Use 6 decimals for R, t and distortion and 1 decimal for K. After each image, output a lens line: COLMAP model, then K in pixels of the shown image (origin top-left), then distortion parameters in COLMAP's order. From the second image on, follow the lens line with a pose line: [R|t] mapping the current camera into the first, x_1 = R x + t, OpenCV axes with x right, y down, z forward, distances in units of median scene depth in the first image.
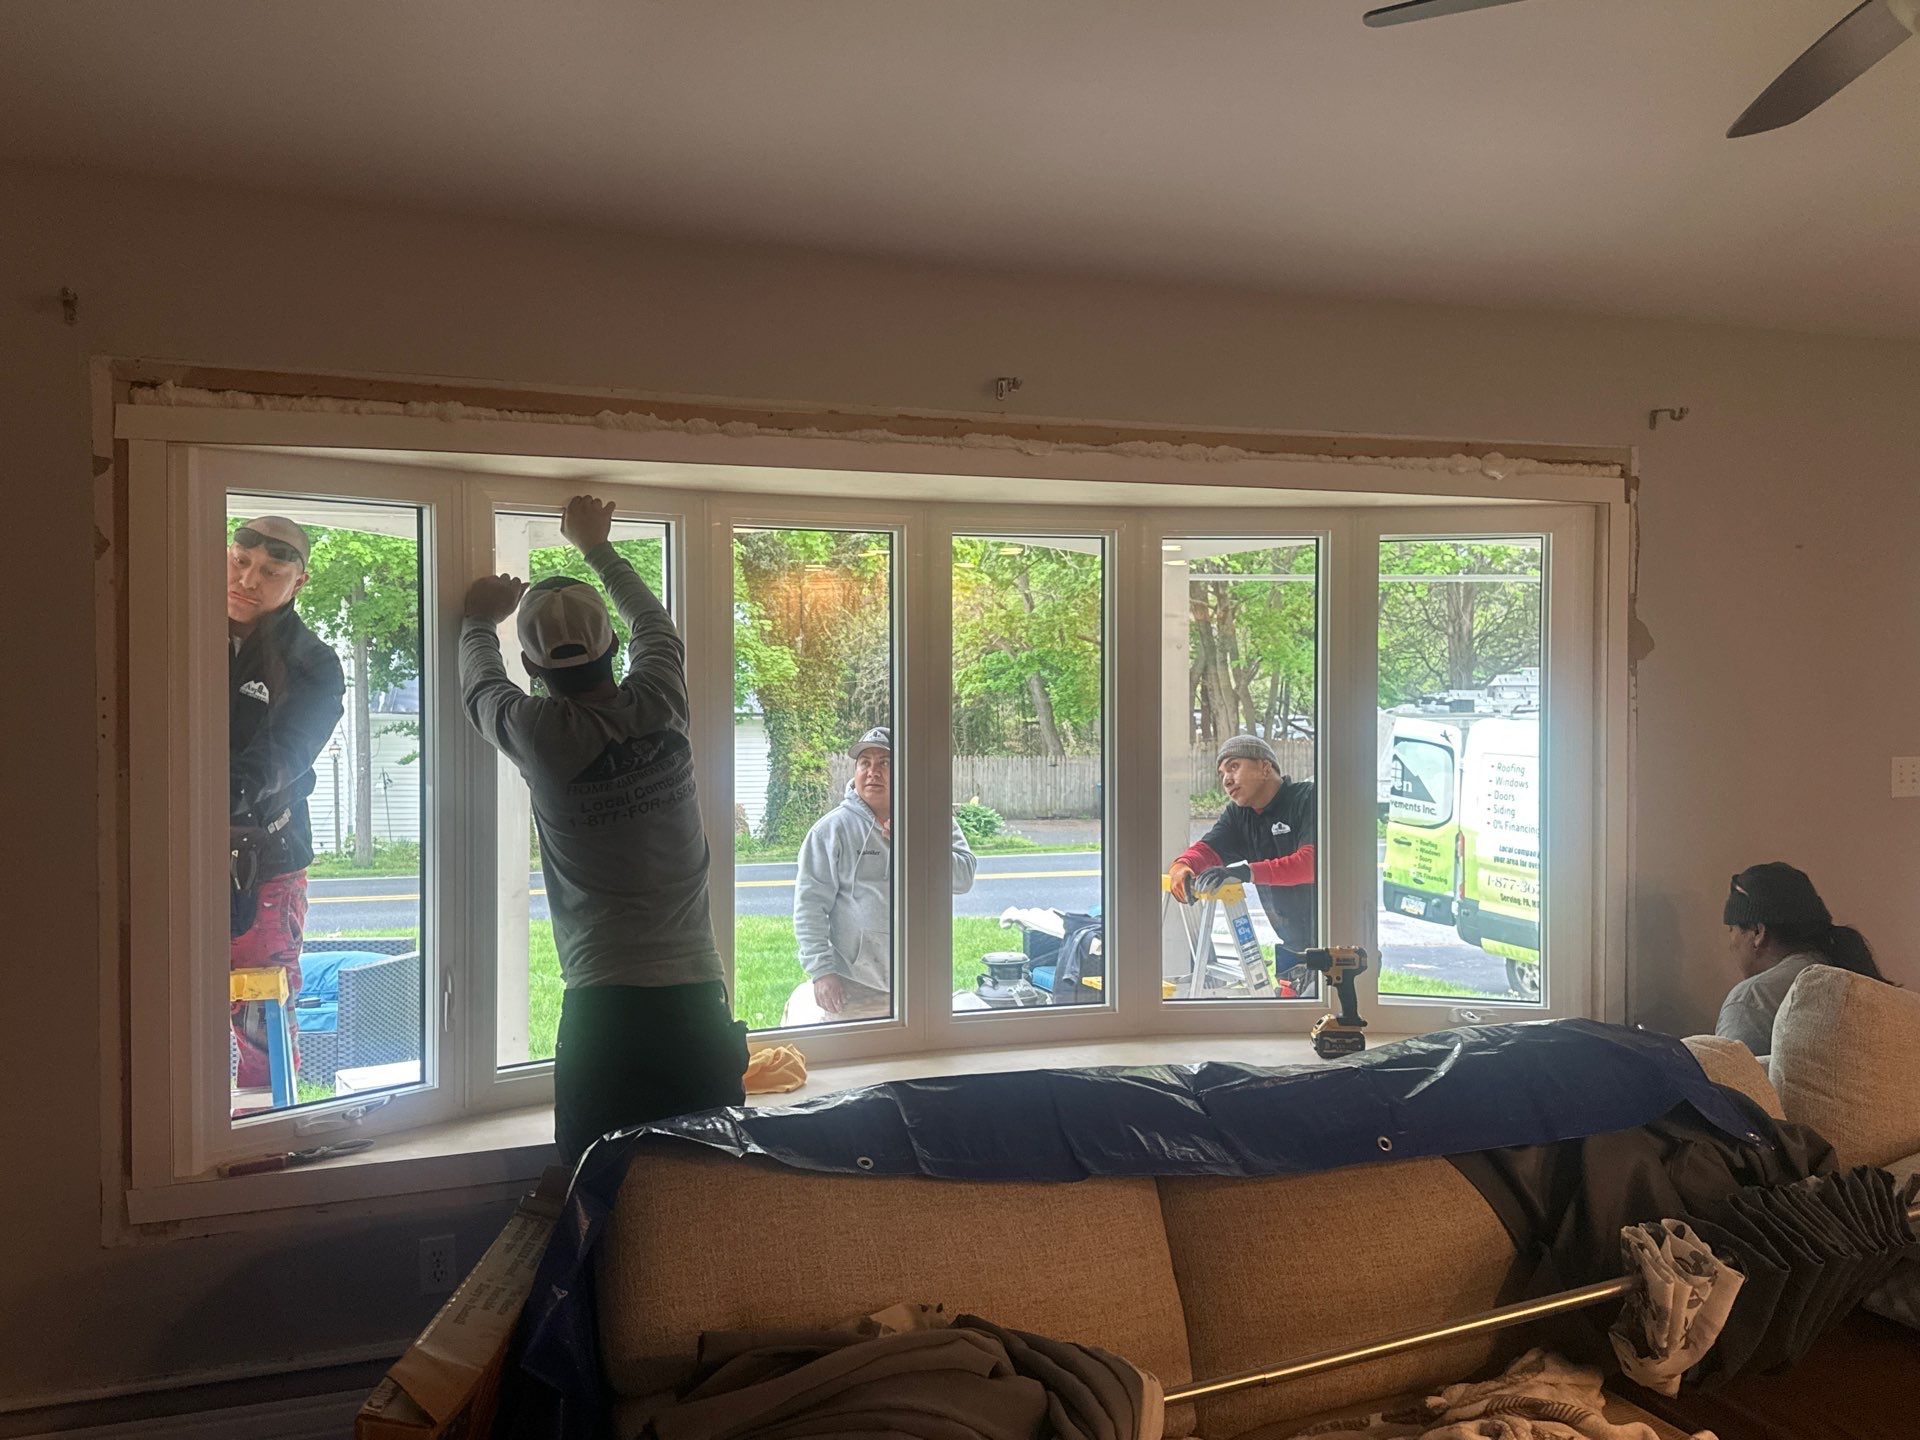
lens RADIAL K [[1333.3, 0, 960.0], [0, 1333.3, 720.0], [0, 0, 1]] dist [0.070947, -0.079716]
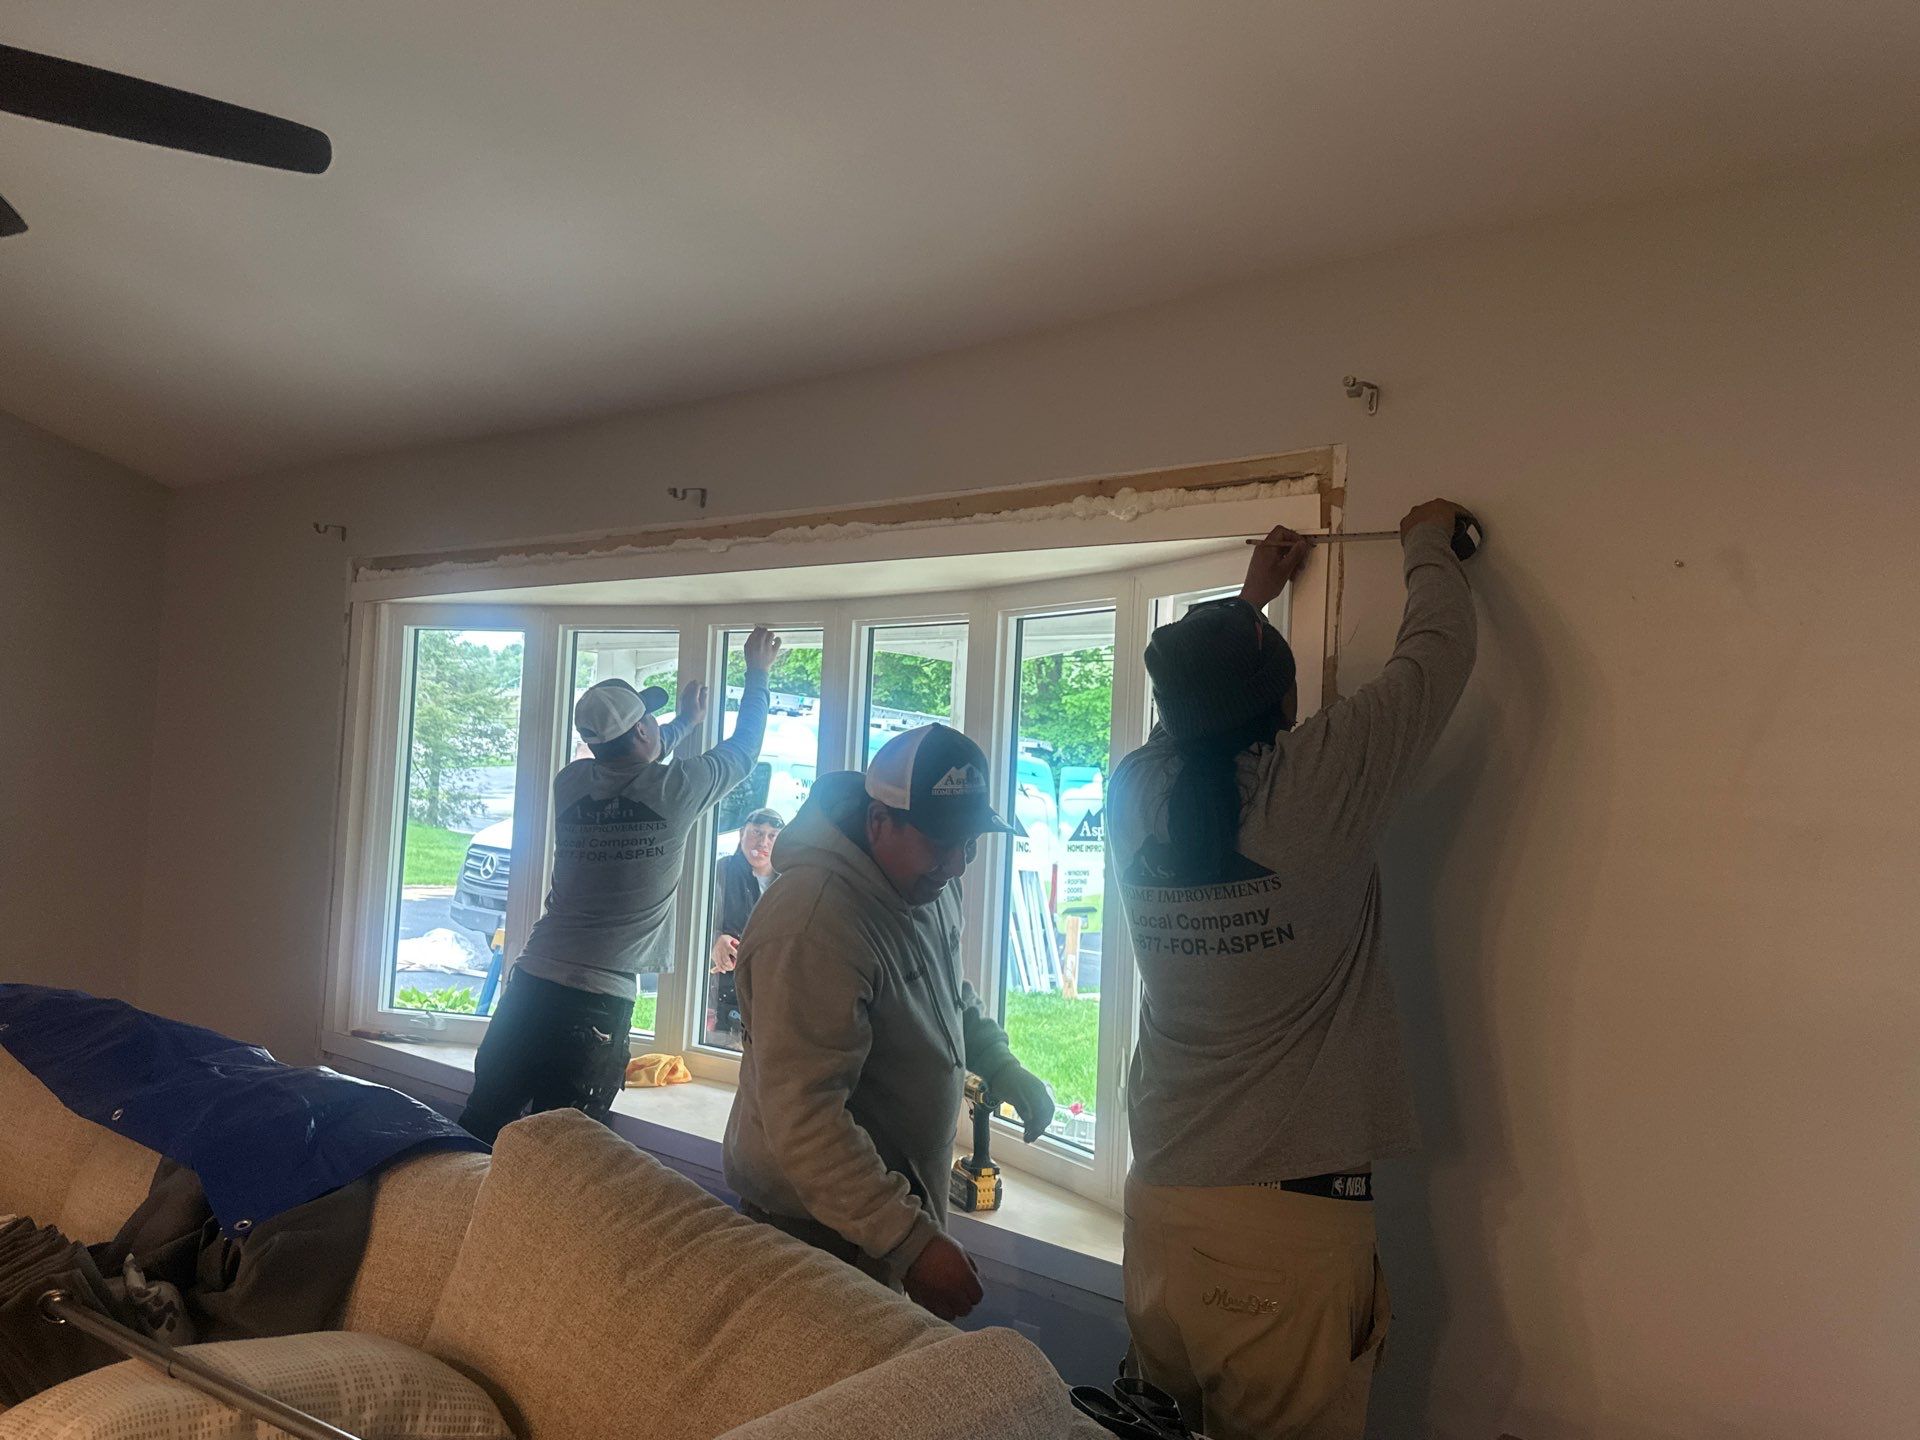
lens RADIAL K [[1333.3, 0, 960.0], [0, 1333.3, 720.0], [0, 0, 1]] dist [0.070947, -0.079716]
pose [[0.605253, -0.001331, -0.796032, 1.000910], [-0.063558, 0.996725, -0.049992, -0.012029], [0.793492, 0.080852, 0.603186, 0.455620]]
